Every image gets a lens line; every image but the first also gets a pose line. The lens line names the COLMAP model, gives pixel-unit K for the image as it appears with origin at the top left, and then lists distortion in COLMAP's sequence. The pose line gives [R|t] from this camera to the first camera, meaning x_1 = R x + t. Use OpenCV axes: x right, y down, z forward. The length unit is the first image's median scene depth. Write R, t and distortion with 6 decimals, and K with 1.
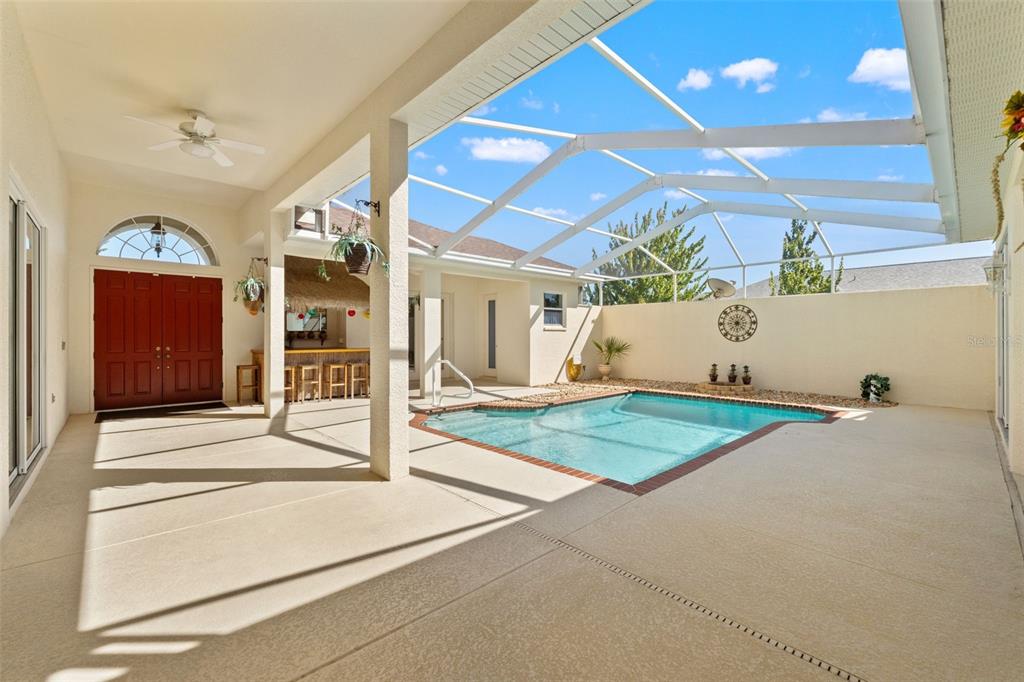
lens RADIAL K [[440.0, 0, 516.5], [0, 440.0, 338.8], [0, 0, 1]] dist [-0.001455, -0.000483]
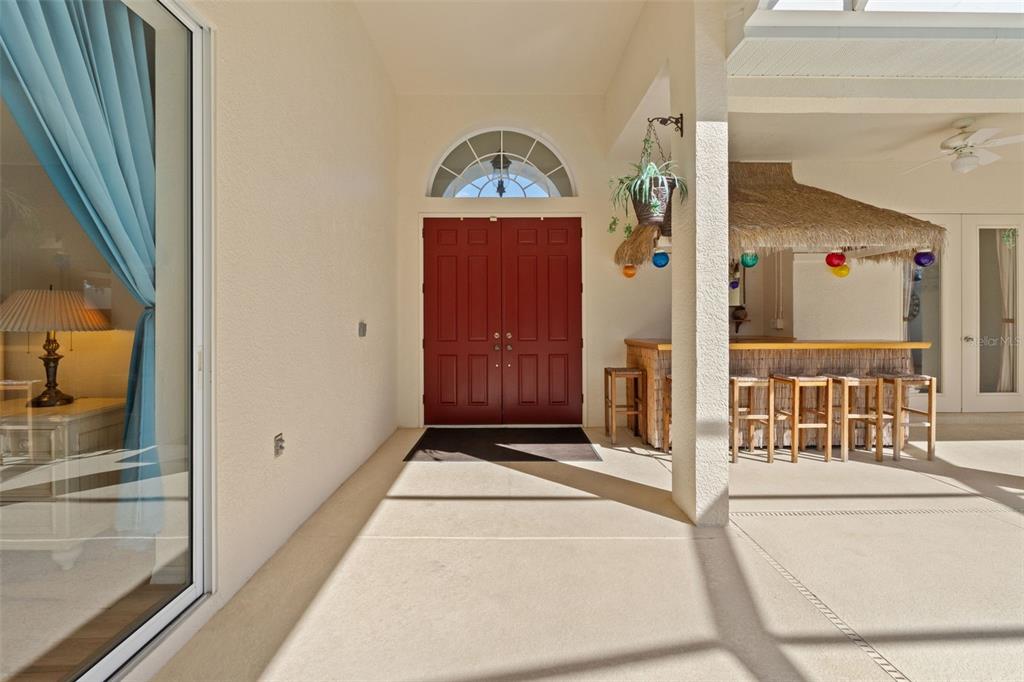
lens RADIAL K [[440.0, 0, 512.9], [0, 440.0, 333.2], [0, 0, 1]] dist [-0.001455, -0.000483]
pose [[0.751896, 0.008484, -0.659227, -0.358296], [-0.000120, 0.999919, 0.012732, 0.010055], [0.659282, -0.009494, 0.751836, 0.508872]]
